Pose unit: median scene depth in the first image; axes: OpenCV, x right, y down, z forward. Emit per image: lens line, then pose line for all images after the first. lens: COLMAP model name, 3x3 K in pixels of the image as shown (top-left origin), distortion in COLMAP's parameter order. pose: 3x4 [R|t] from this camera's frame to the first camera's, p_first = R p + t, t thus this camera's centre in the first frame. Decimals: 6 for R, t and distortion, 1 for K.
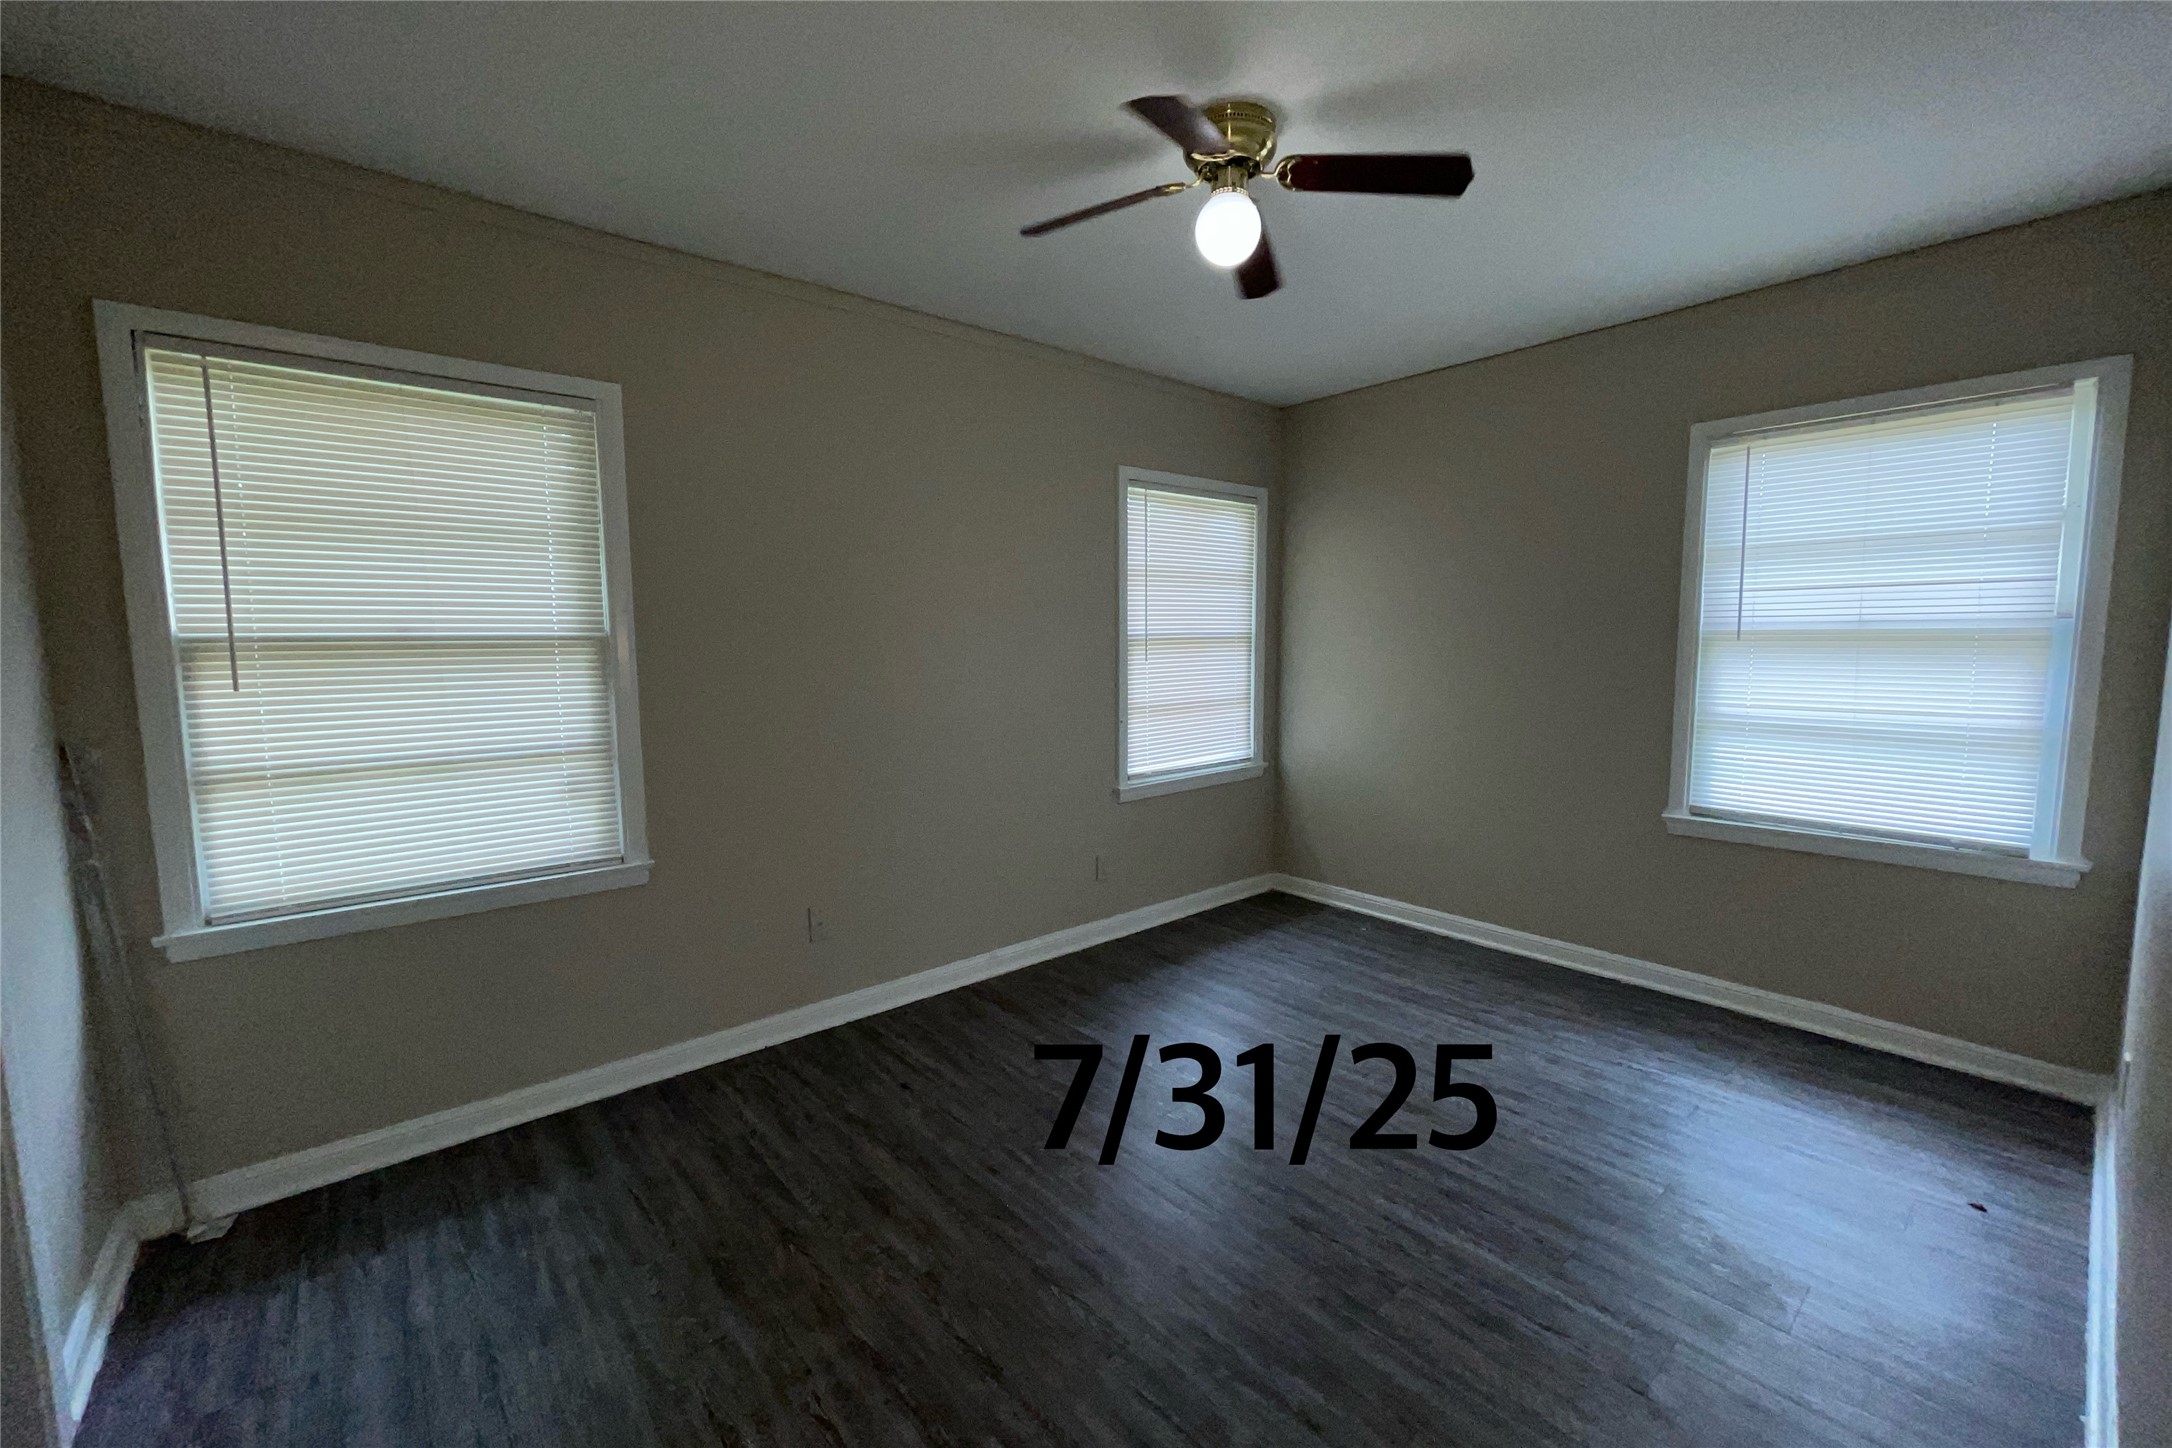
lens RADIAL K [[905.6, 0, 1080.0], [0, 905.6, 753.0], [0, 0, 1]] dist [-0.000878, -0.000140]
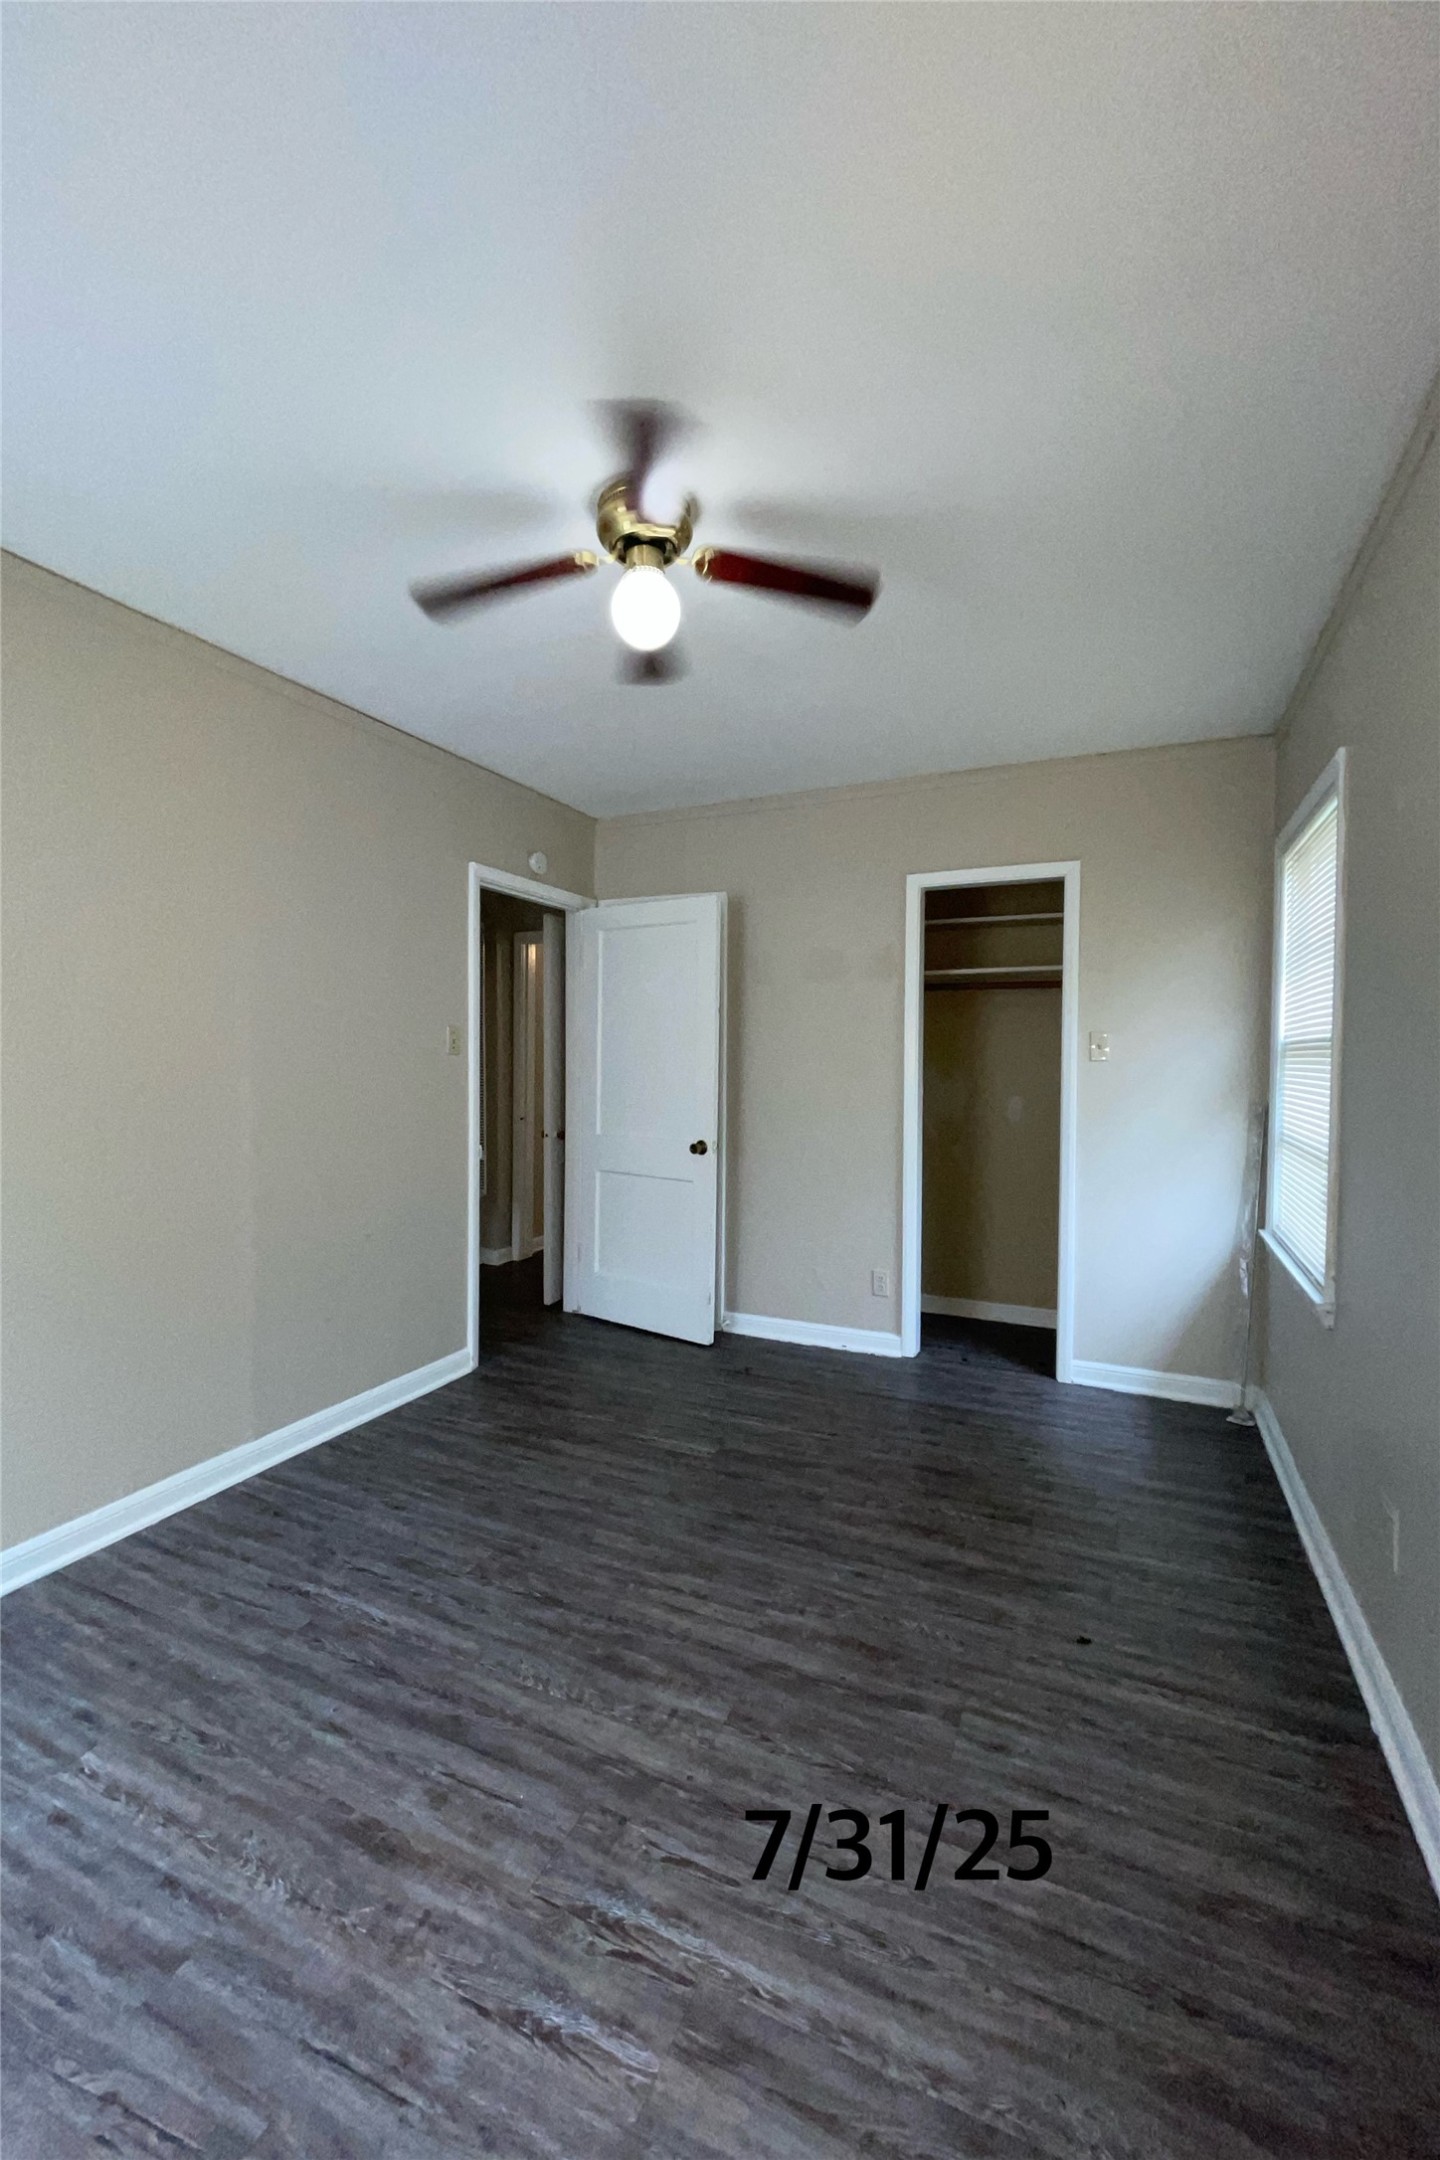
lens RADIAL K [[885.7, 0, 720.0], [0, 885.7, 1080.0], [0, 0, 1]] dist [0.002140, 0.001121]
pose [[-0.910515, 0.019545, -0.413013, 0.469041], [-0.042592, 0.989135, 0.140706, -0.221843], [0.411276, 0.145706, -0.899790, 1.880570]]
